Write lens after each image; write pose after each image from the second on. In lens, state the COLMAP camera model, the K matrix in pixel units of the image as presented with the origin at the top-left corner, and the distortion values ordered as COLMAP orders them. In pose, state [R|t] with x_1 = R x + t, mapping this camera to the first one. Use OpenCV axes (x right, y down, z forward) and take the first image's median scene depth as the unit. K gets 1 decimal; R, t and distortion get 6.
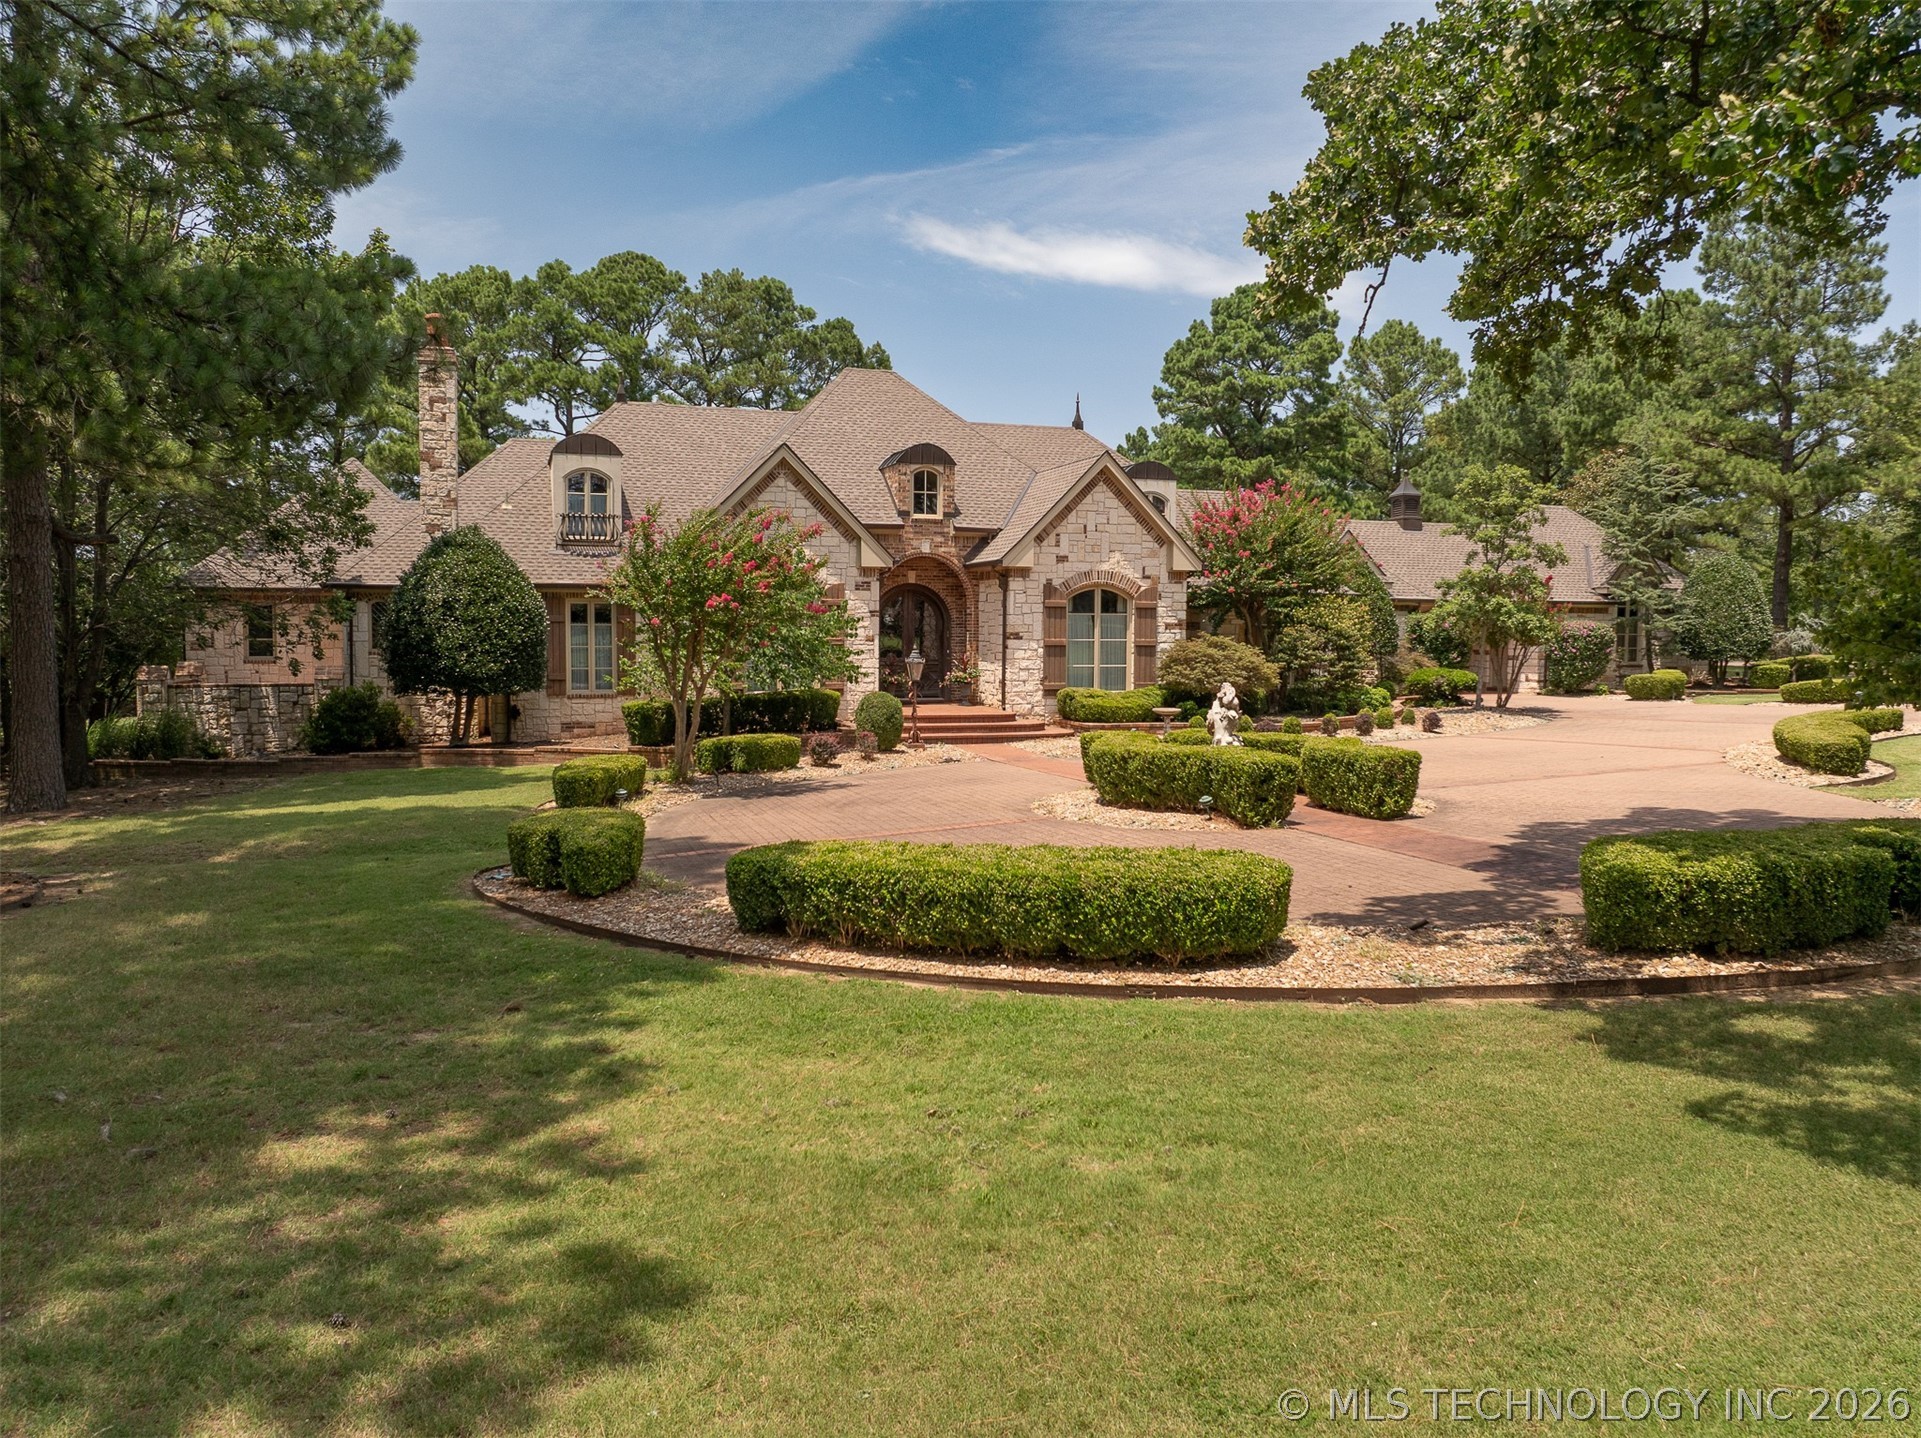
lens RADIAL K [[1358.2, 0, 964.7], [0, 1358.2, 716.0], [0, 0, 1]] dist [-0.031255, -0.002154]
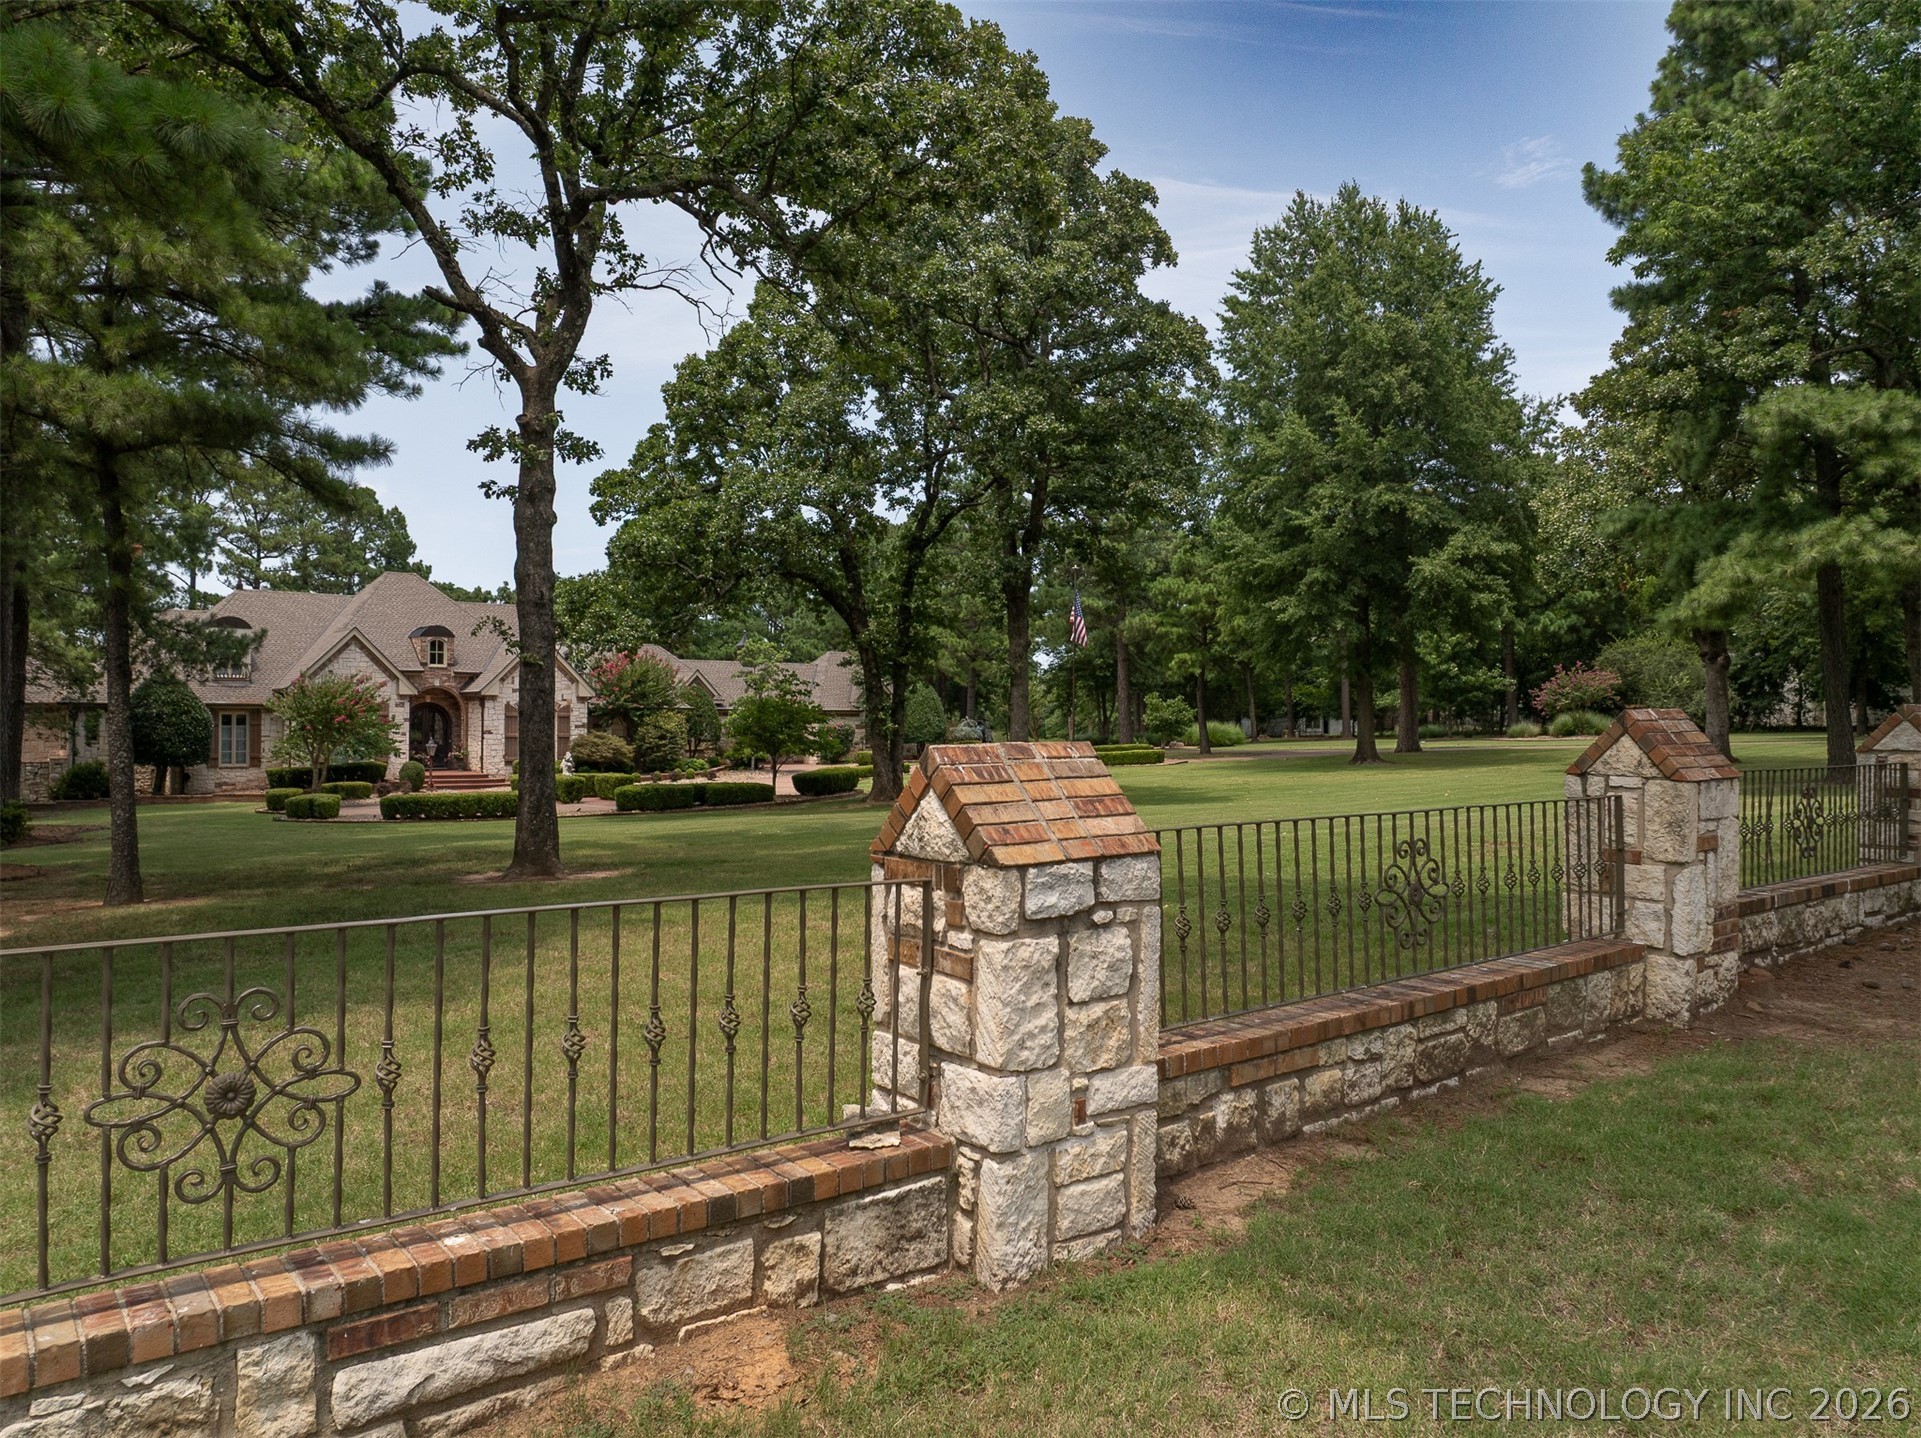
lens RADIAL K [[1358.2, 0, 958.5], [0, 1358.2, 722.4], [0, 0, 1]] dist [-0.031255, -0.002154]
pose [[0.941554, -0.000142, 0.336863, 0.018678], [0.021487, 0.997989, -0.059638, 0.049845], [-0.336177, 0.063391, 0.939663, -0.918192]]
